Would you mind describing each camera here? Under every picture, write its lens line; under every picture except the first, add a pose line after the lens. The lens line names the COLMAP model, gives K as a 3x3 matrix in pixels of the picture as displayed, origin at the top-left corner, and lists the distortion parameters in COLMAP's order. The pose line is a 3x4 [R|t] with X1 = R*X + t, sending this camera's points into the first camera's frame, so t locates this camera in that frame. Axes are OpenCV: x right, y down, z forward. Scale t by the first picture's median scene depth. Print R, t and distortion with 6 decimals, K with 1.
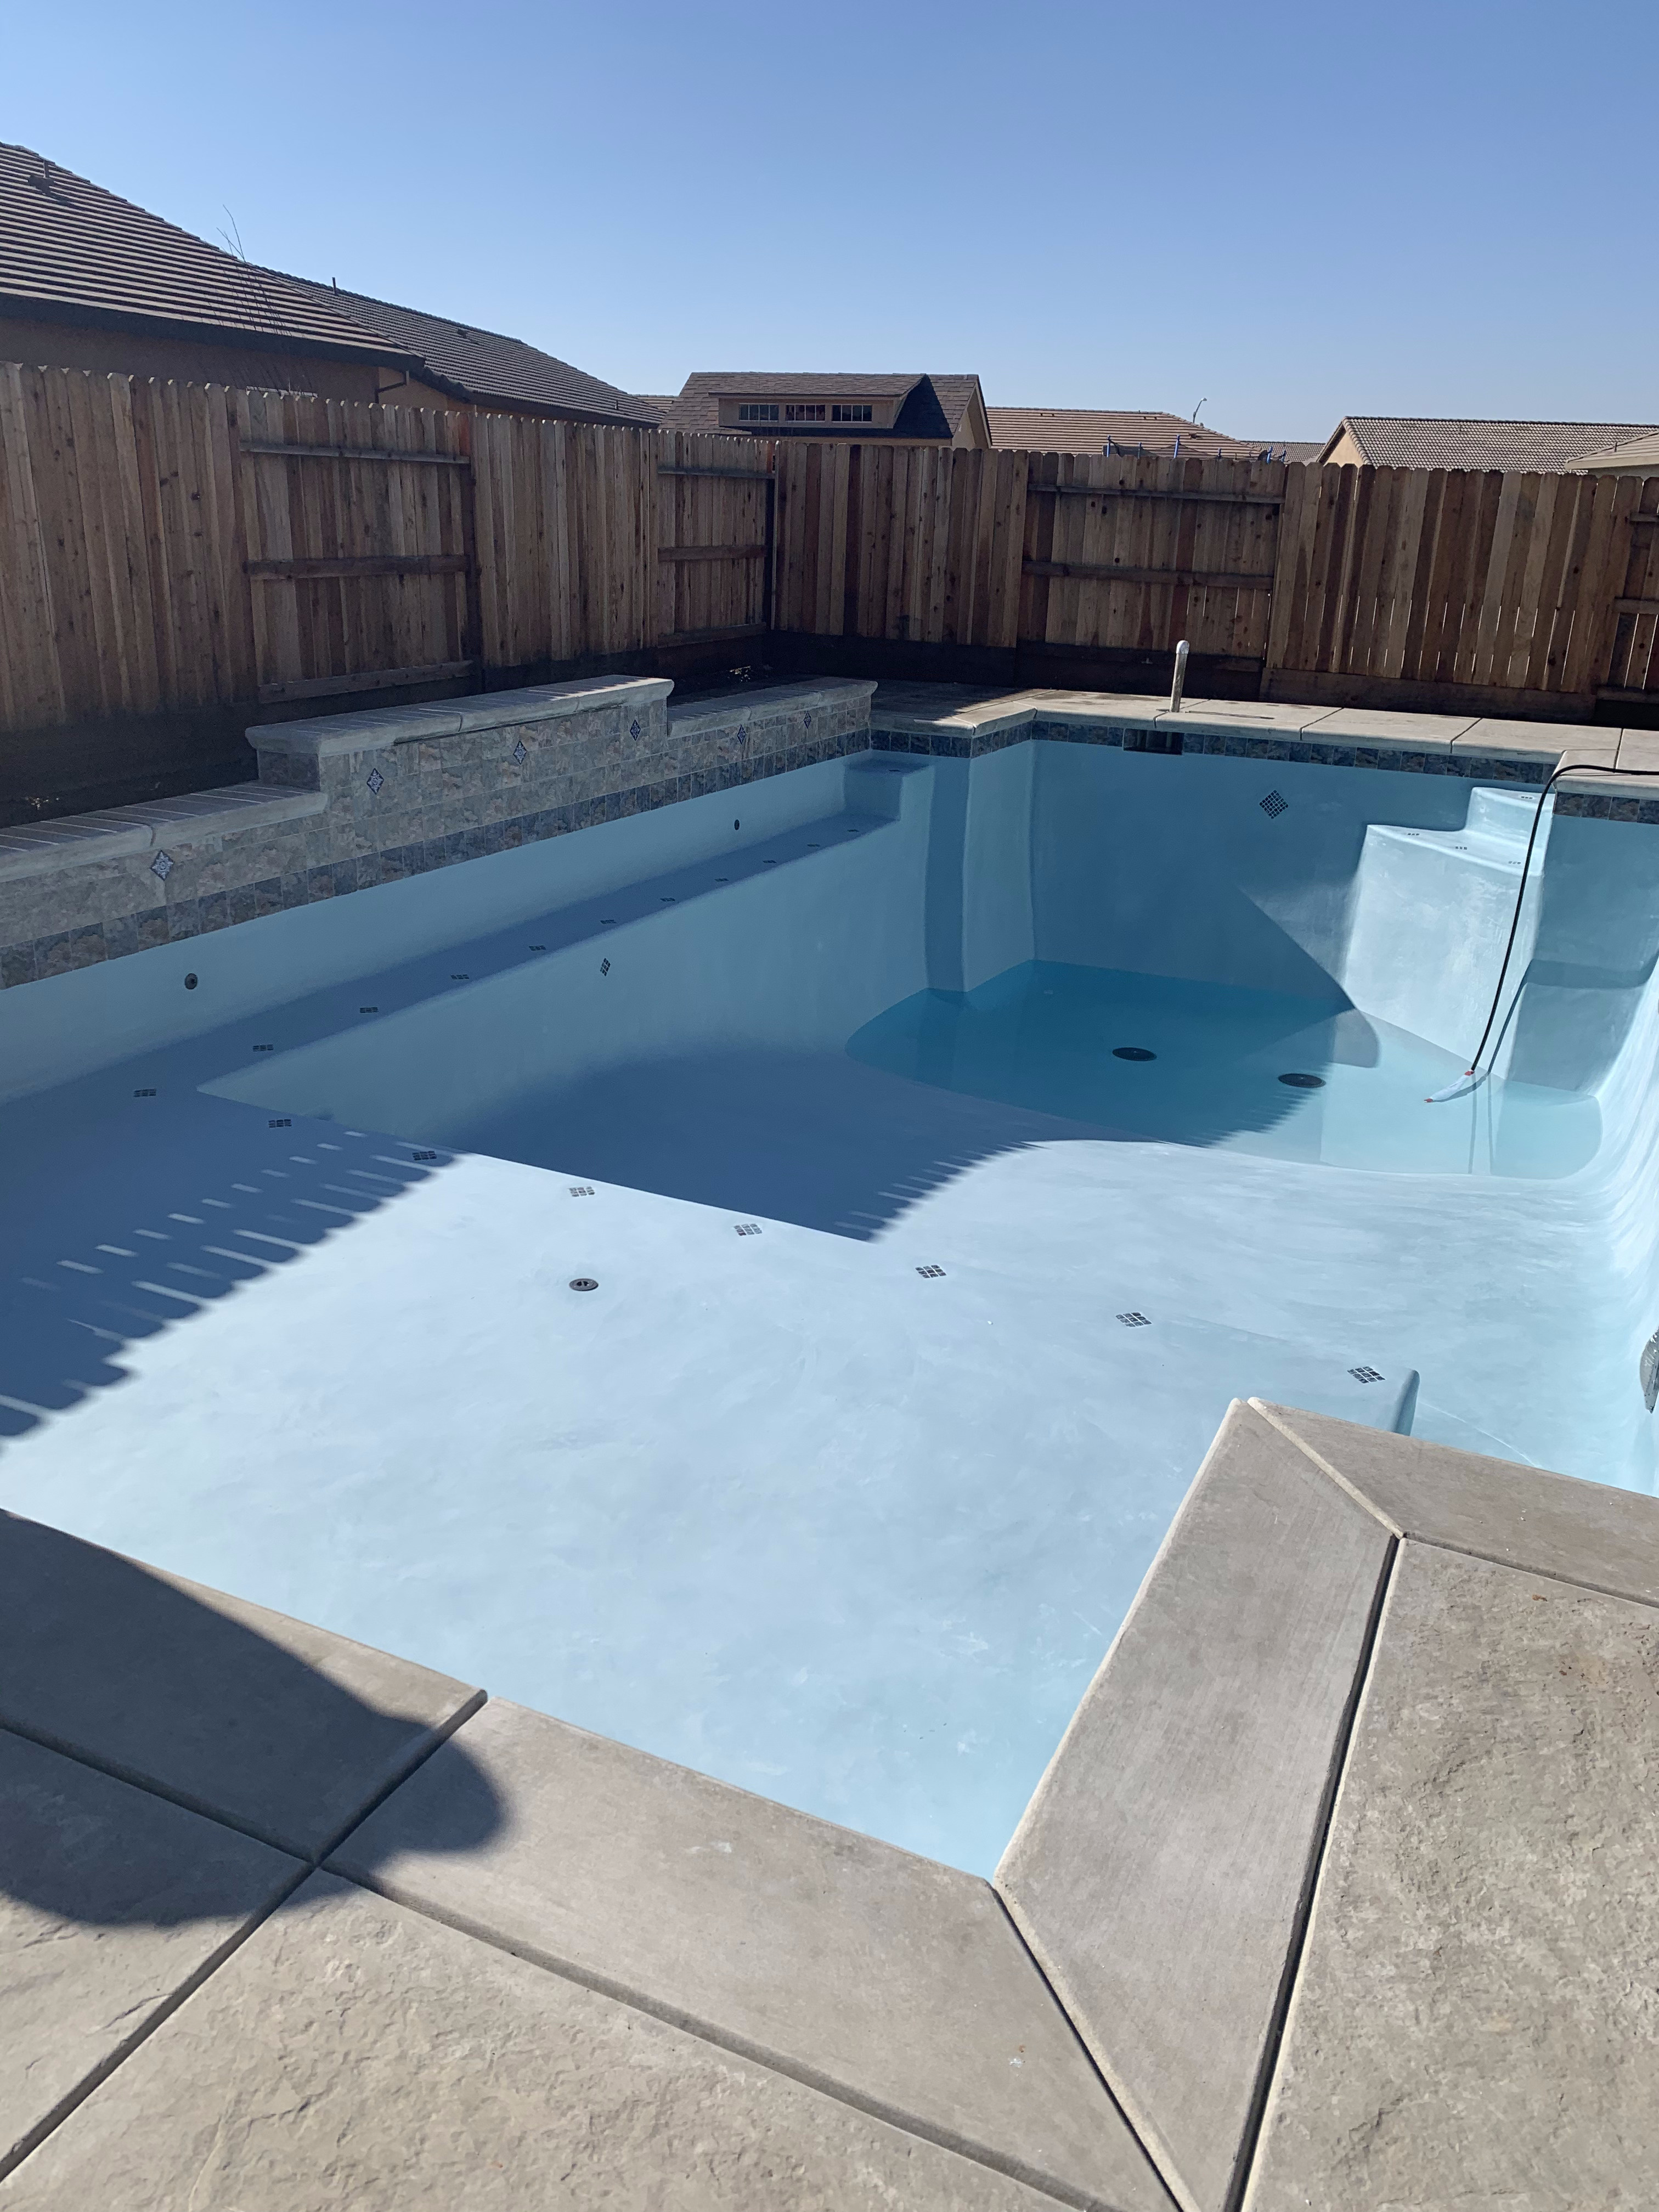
lens RADIAL K [[1701.4, 0, 831.7], [0, 1701.4, 1113.4], [0, 0, 1]] dist [0.038401, -0.064840]
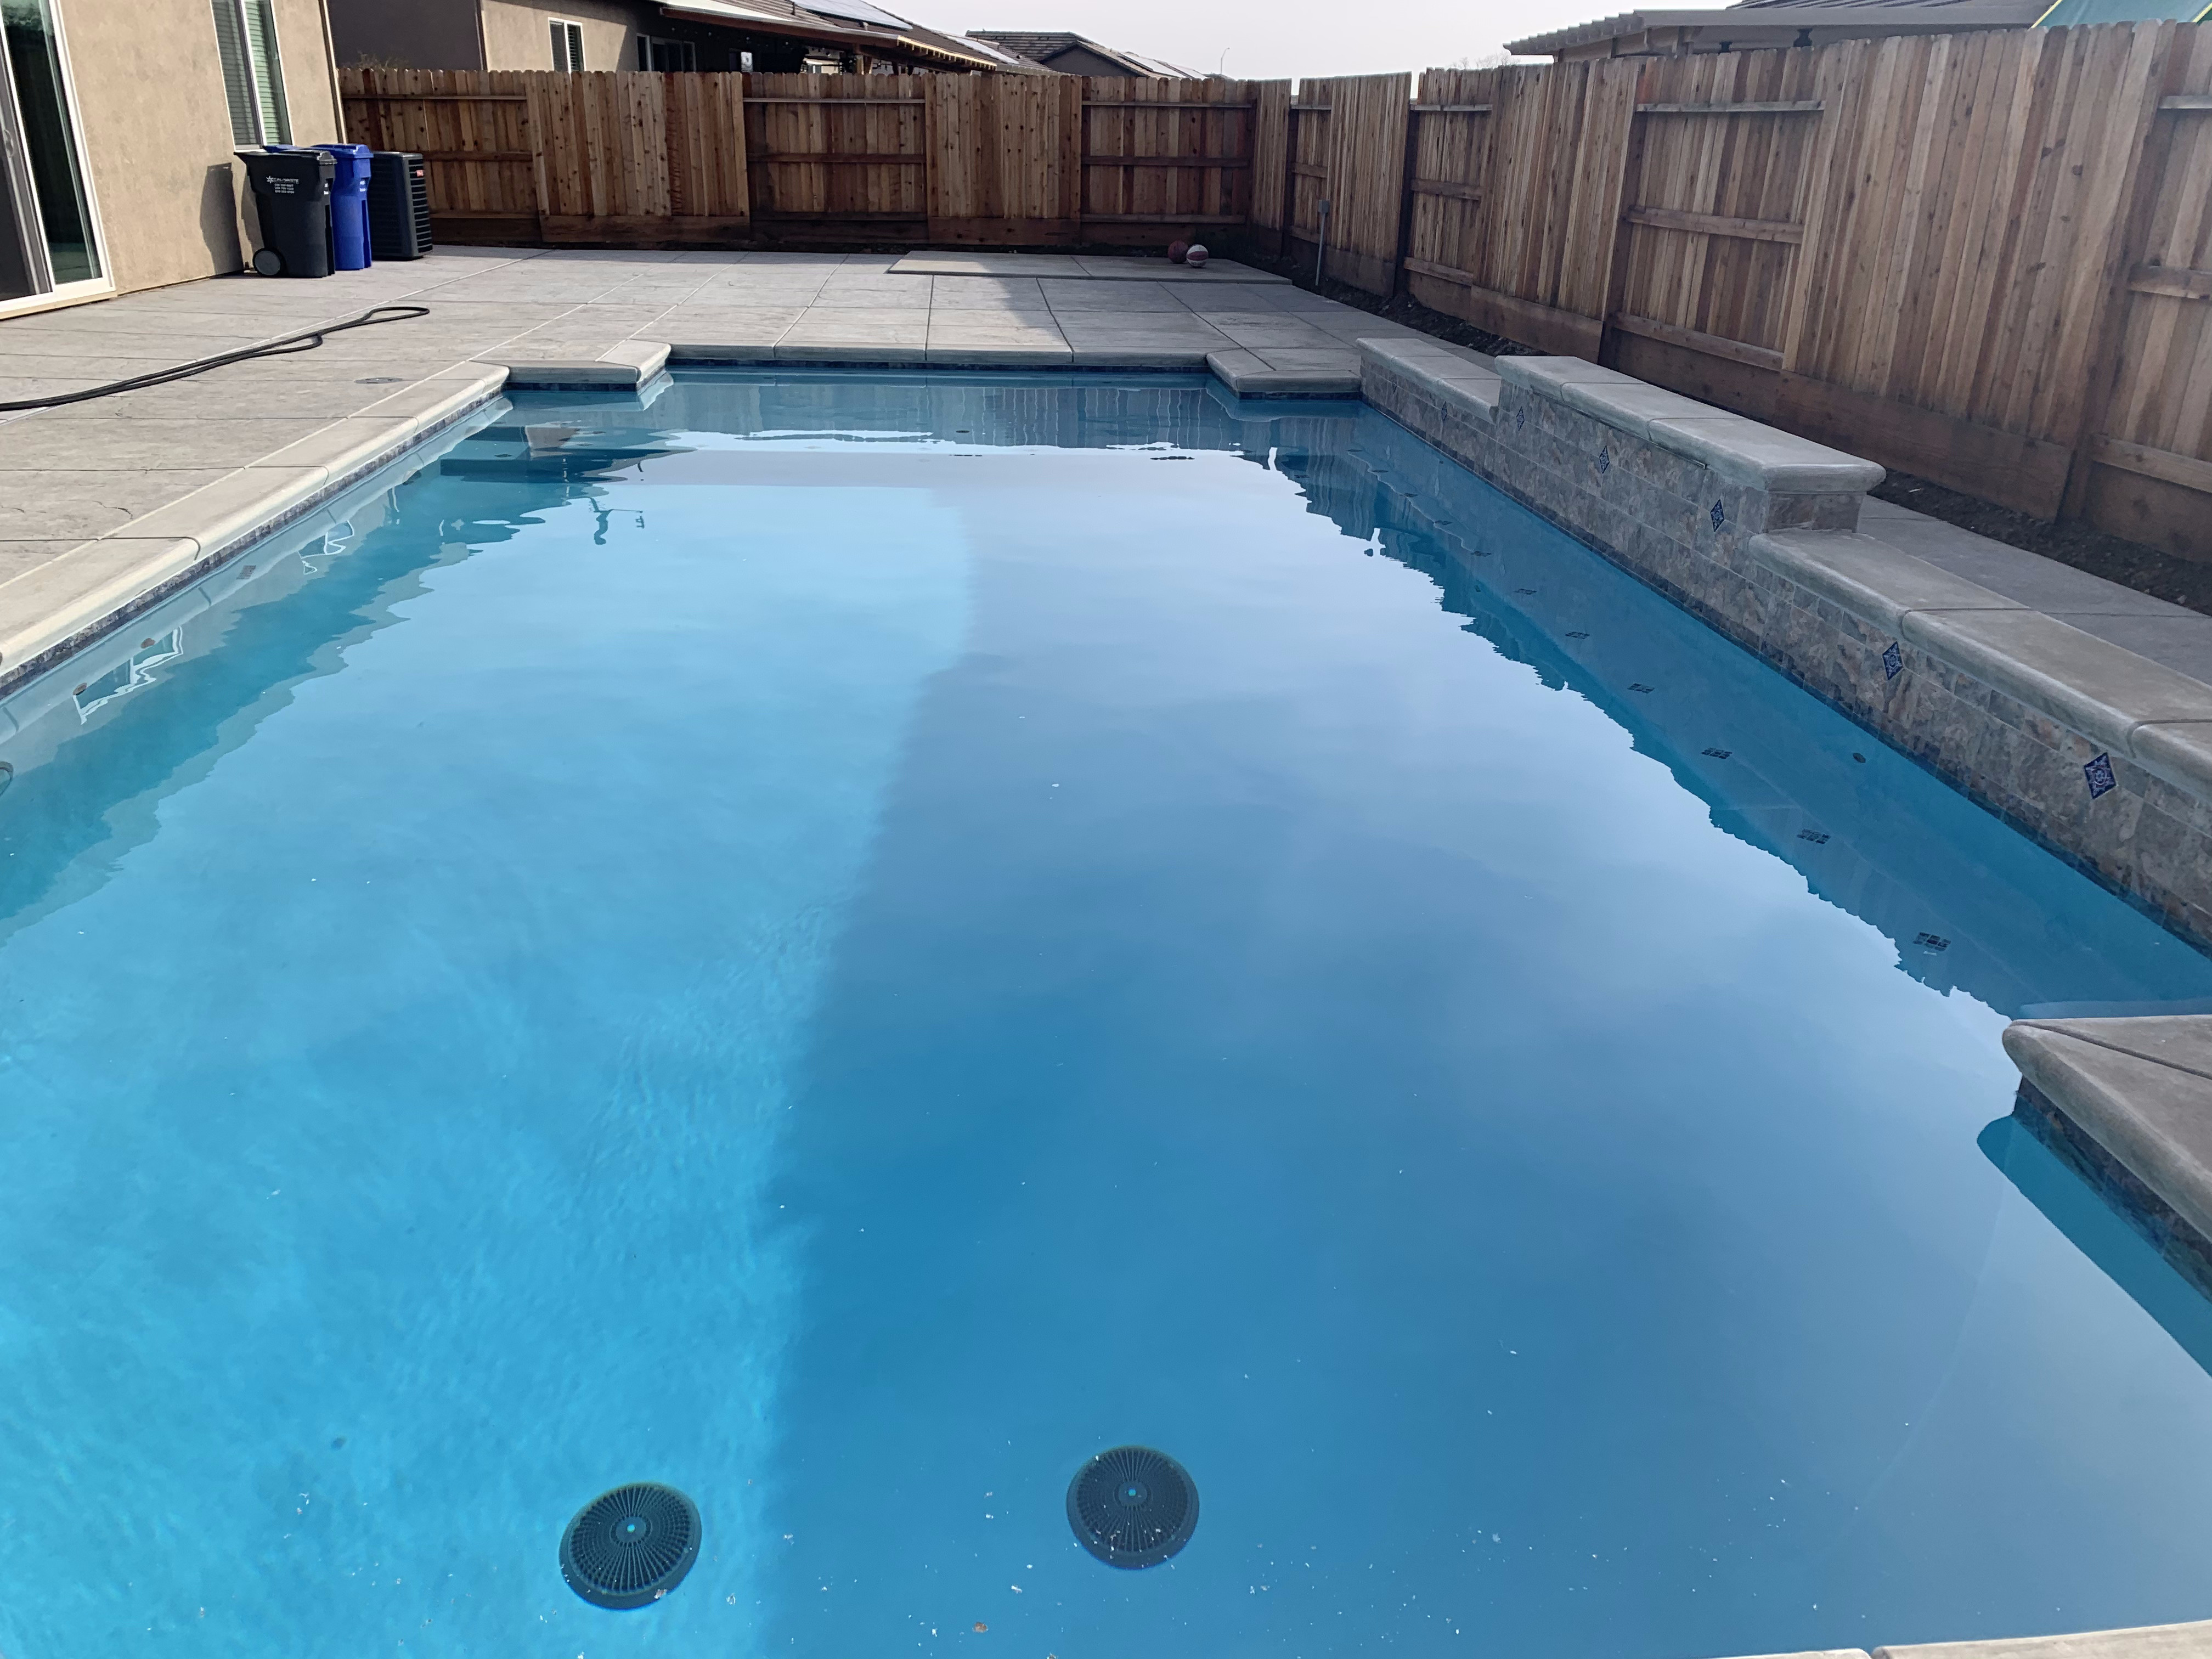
lens RADIAL K [[1701.4, 0, 1118.2], [0, 1701.4, 828.9], [0, 0, 1]] dist [0.038401, -0.064840]
pose [[-0.860321, 0.140305, -0.490064, 0.403063], [-0.222690, 0.761340, 0.608909, -0.474196], [0.458538, 0.632990, -0.623752, 1.373840]]
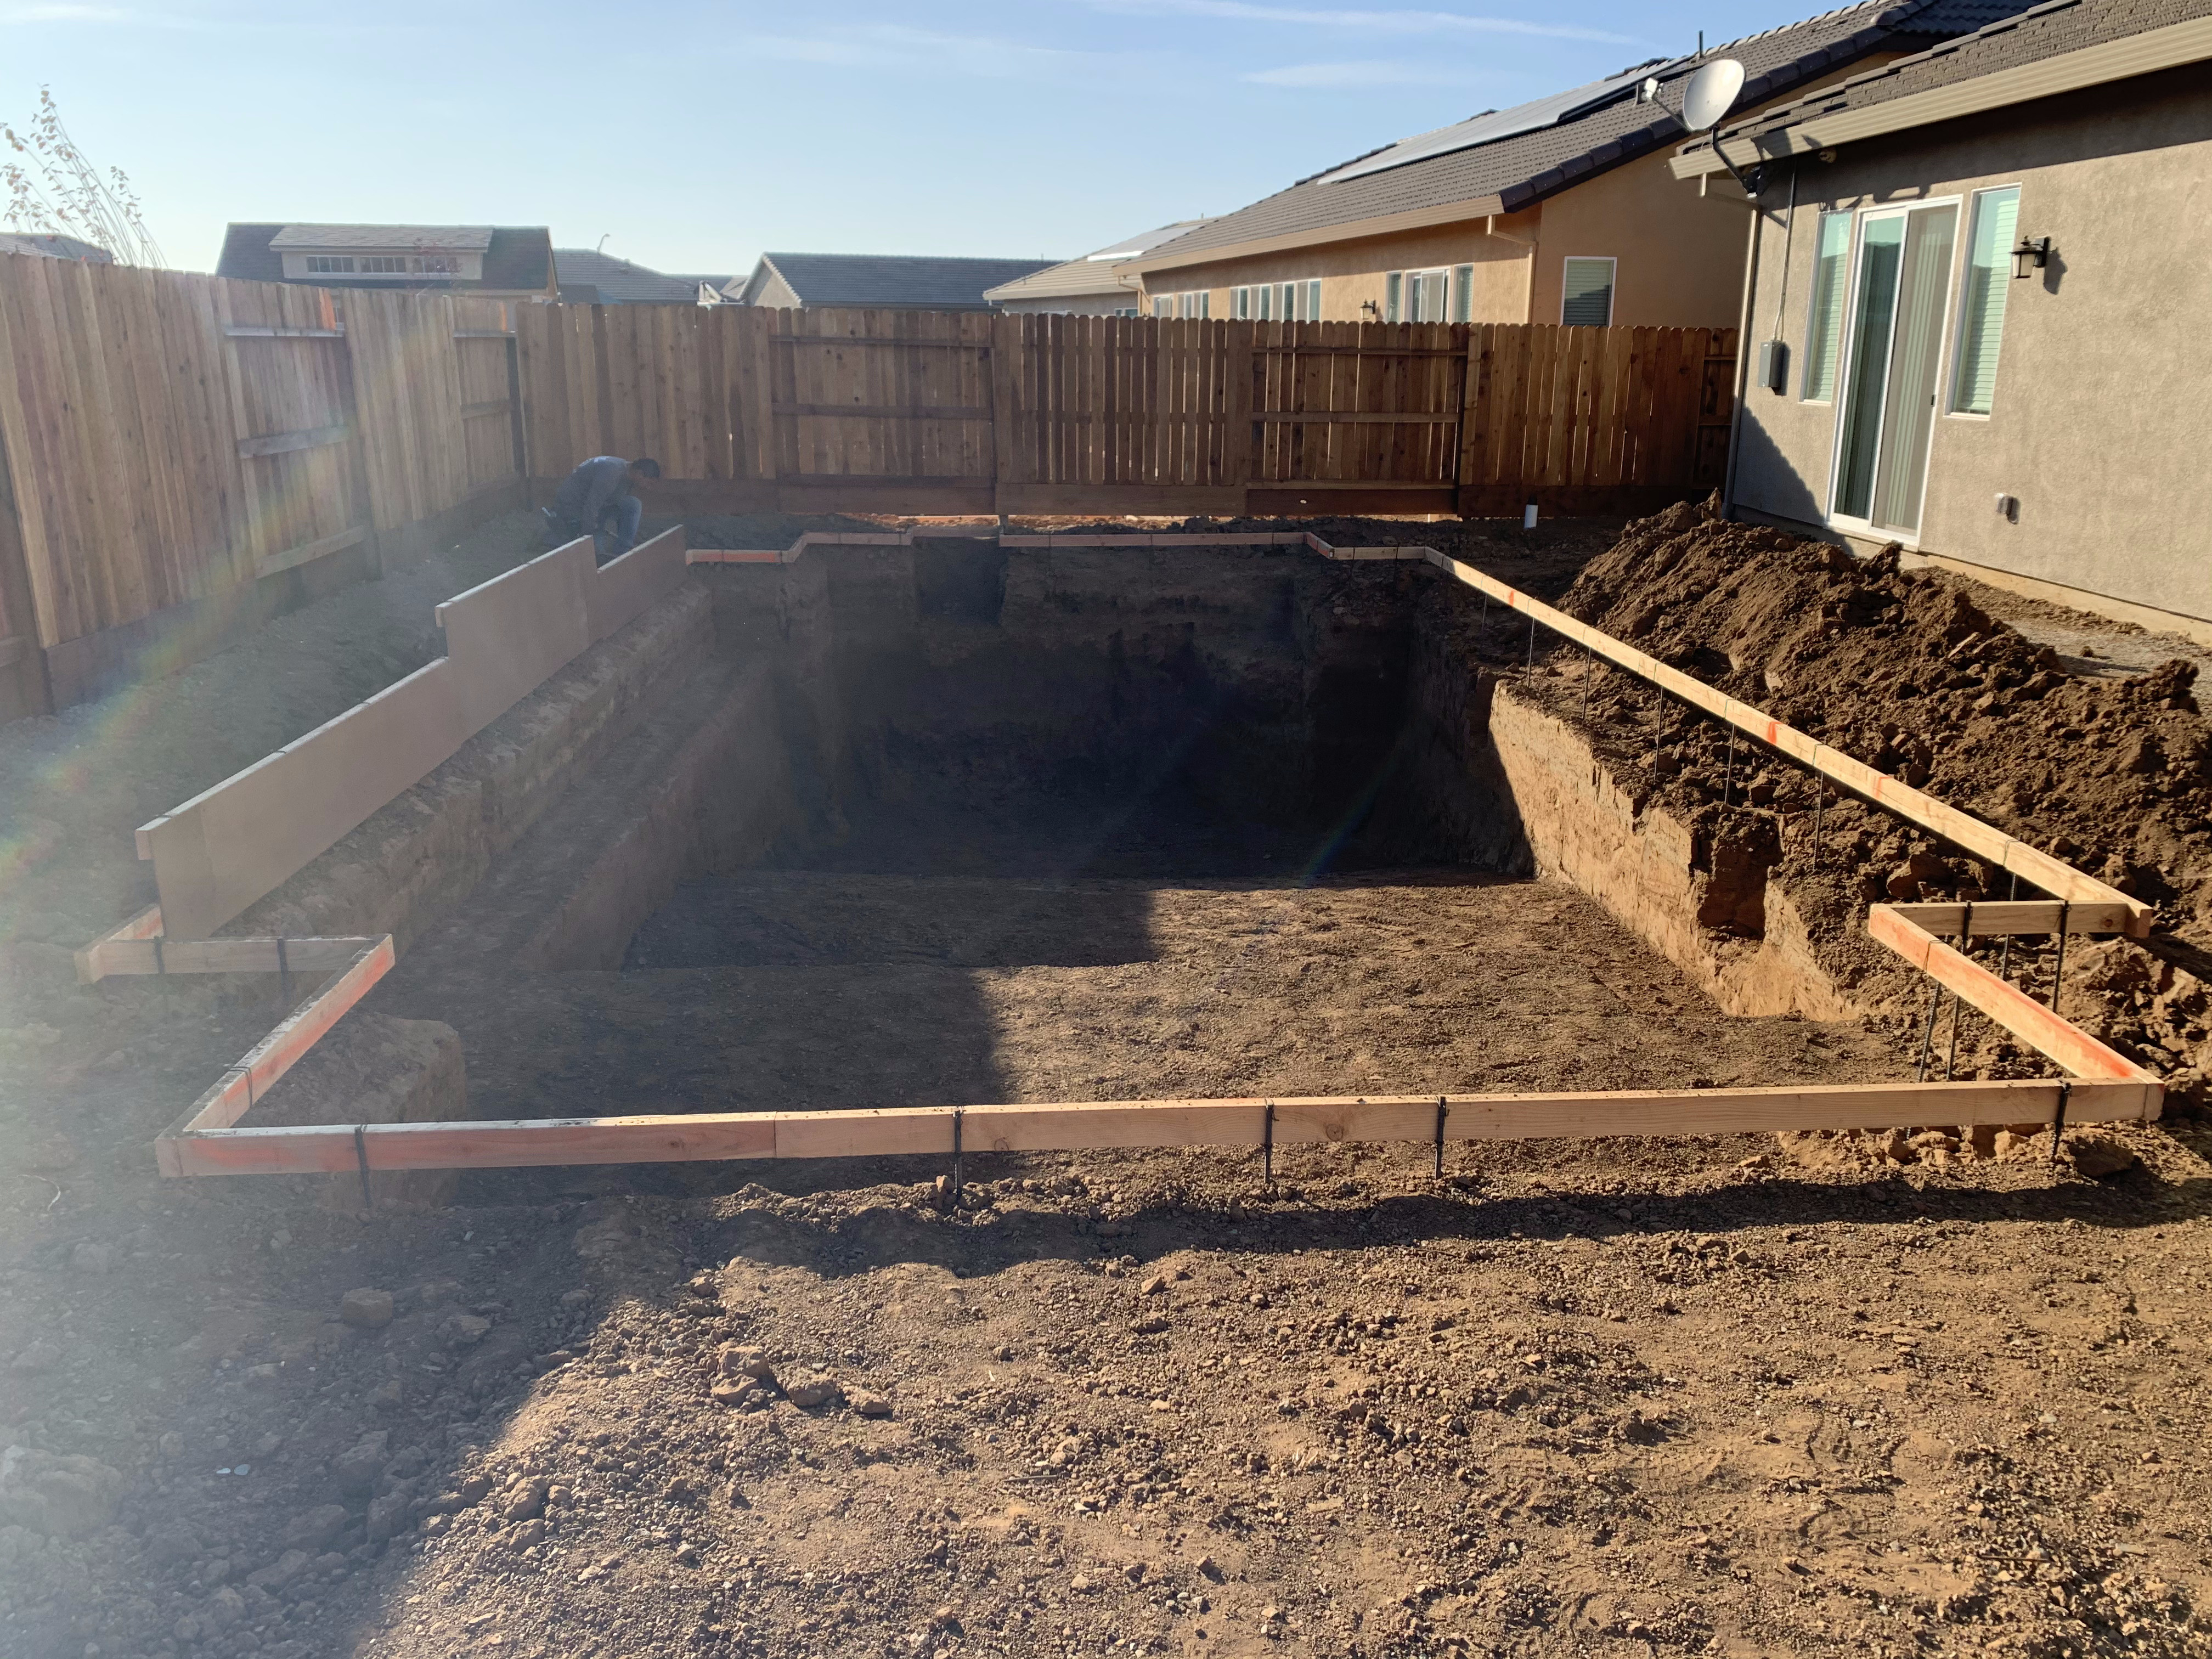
lens RADIAL K [[1701.4, 0, 1122.8], [0, 1701.4, 834.1], [0, 0, 1]] dist [0.038401, -0.064840]
pose [[0.867991, -0.163853, 0.468769, -0.384289], [0.191524, 0.981420, -0.011590, 0.006995], [-0.458160, 0.099840, 0.883245, -0.069546]]
